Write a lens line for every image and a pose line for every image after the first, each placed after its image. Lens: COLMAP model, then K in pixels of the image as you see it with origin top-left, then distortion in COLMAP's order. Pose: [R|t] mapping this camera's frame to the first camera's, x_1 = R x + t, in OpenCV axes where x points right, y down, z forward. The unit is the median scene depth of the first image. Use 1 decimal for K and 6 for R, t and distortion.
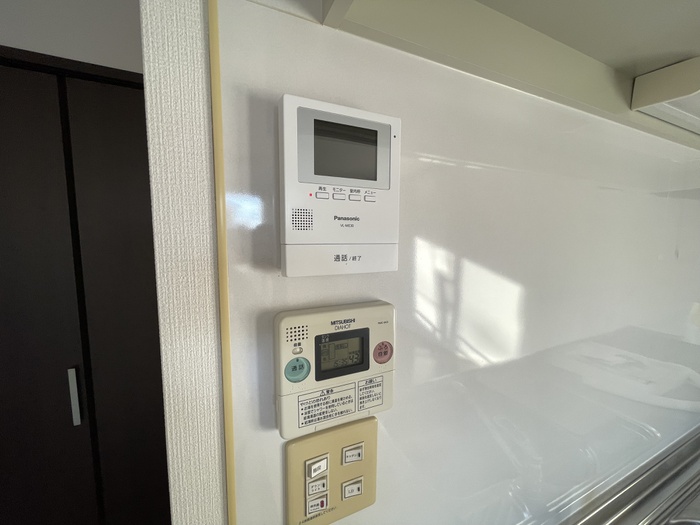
lens RADIAL K [[282.8, 0, 349.8], [0, 282.8, 261.6], [0, 0, 1]] dist [-0.002785, -0.000063]
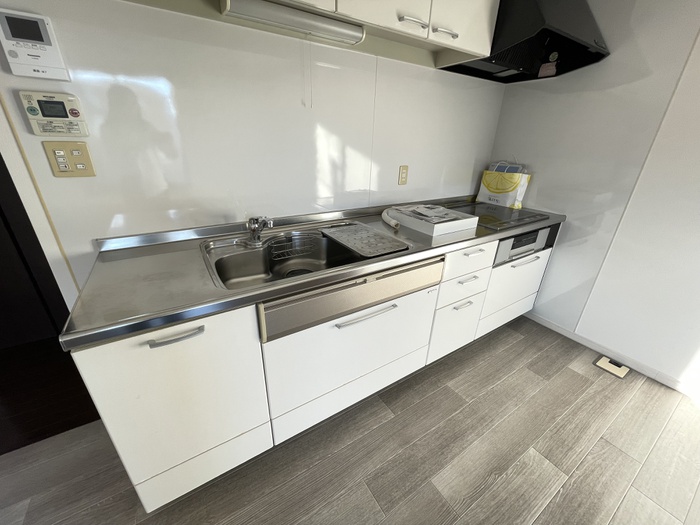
lens RADIAL K [[282.8, 0, 344.6], [0, 282.8, 263.1], [0, 0, 1]] dist [-0.002785, -0.000063]
pose [[0.990844, -0.035087, 0.130374, 2.529203], [-0.008527, 0.947451, 0.319788, 0.862270], [-0.134743, -0.317972, 0.938477, -2.686020]]
